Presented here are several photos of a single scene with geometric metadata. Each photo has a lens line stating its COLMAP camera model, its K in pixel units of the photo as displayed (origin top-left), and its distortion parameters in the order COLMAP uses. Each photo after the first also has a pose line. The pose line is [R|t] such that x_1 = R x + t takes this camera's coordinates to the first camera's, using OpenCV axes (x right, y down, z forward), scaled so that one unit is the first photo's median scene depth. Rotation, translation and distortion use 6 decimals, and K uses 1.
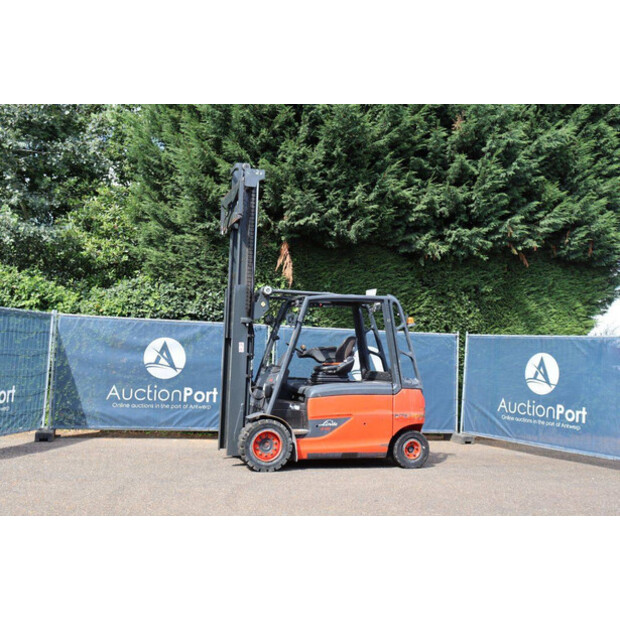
lens RADIAL K [[693.3, 0, 310.0], [0, 693.3, 310.0], [0, 0, 1]] dist [-0.036763, -0.001110]
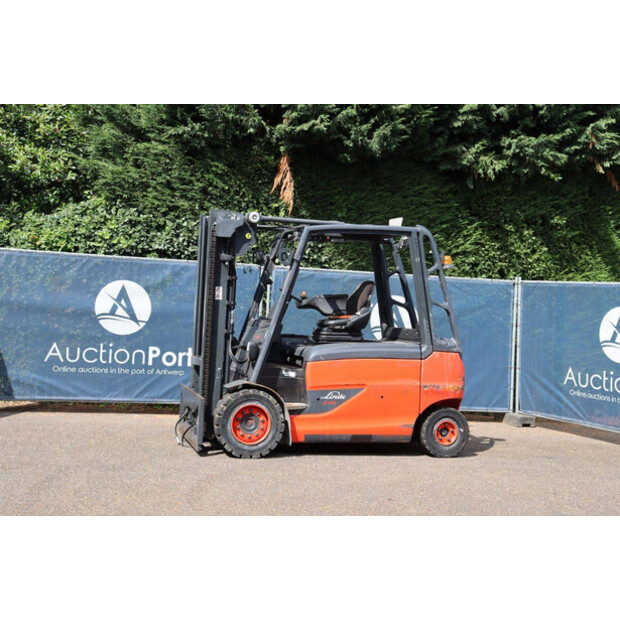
lens RADIAL K [[897.0, 0, 310.0], [0, 897.0, 310.0], [0, 0, 1]] dist [0.084542, 0.085444]
pose [[0.999518, 0.012823, -0.028264, 0.021970], [-0.010943, 0.997780, 0.065693, 0.005572], [0.029044, -0.065352, 0.997439, 0.025872]]
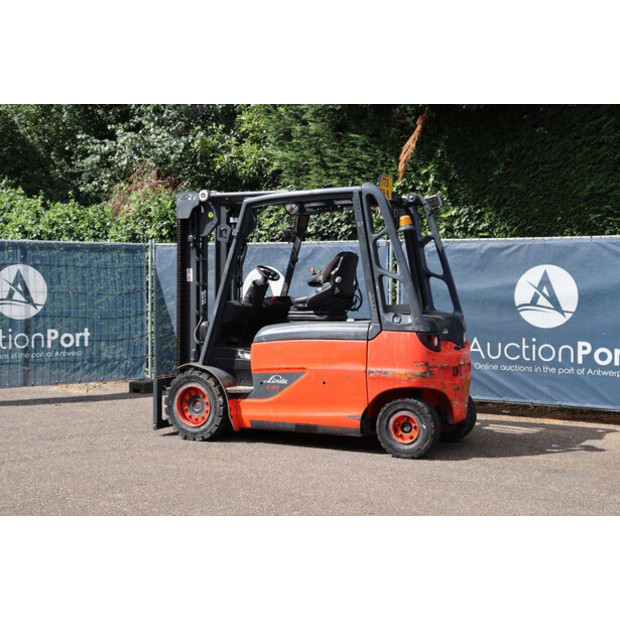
lens RADIAL K [[983.1, 0, 307.1], [0, 983.1, 300.9], [0, 0, 1]] dist [0.111234, 0.150261]
pose [[0.701244, -0.019814, -0.712646, 0.602744], [0.069008, 0.996806, 0.040189, 0.038161], [0.709574, -0.077360, 0.700371, 0.271536]]
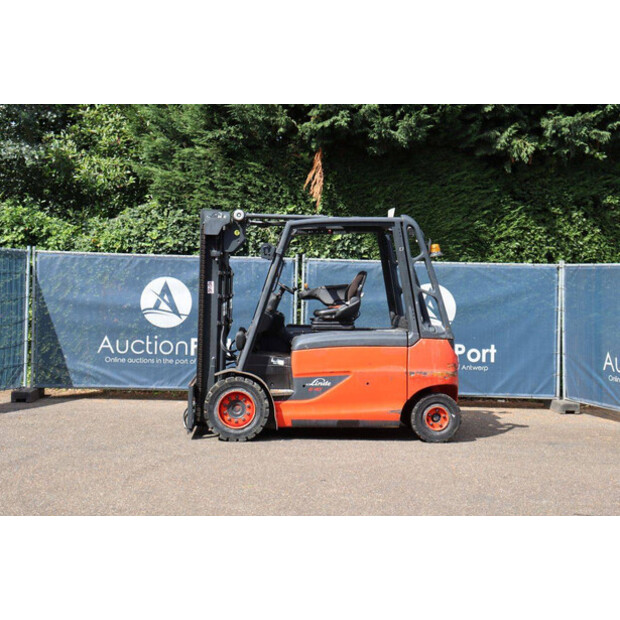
lens RADIAL K [[897.0, 0, 310.0], [0, 897.0, 310.0], [0, 0, 1]] dist [0.084542, 0.085444]
pose [[0.970816, -0.009778, -0.239627, 0.209858], [0.028569, 0.996769, 0.075070, 0.003909], [0.238118, -0.079725, 0.967958, 0.014101]]
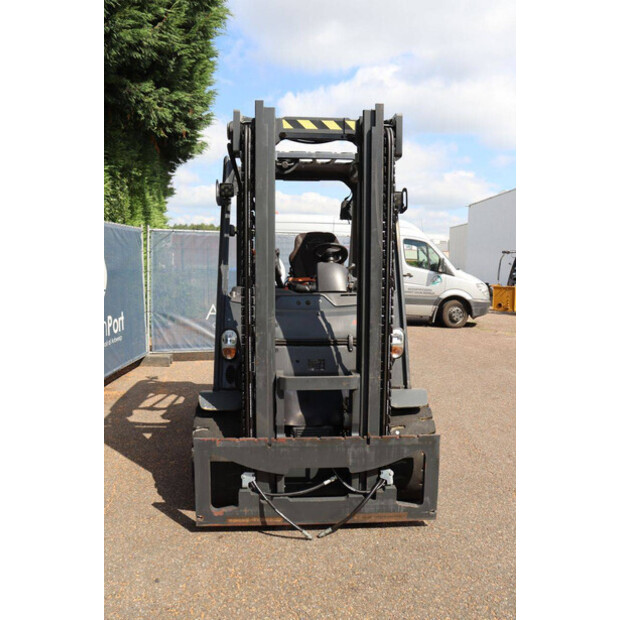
lens RADIAL K [[518.0, 0, 310.0], [0, 518.0, 310.0], [0, 0, 1]] dist [-0.100993, 0.005799]
pose [[0.236291, -0.126922, 0.963357, -0.340019], [-0.063832, 0.987263, 0.145728, 0.033973], [-0.969583, -0.095928, 0.225180, 0.775138]]
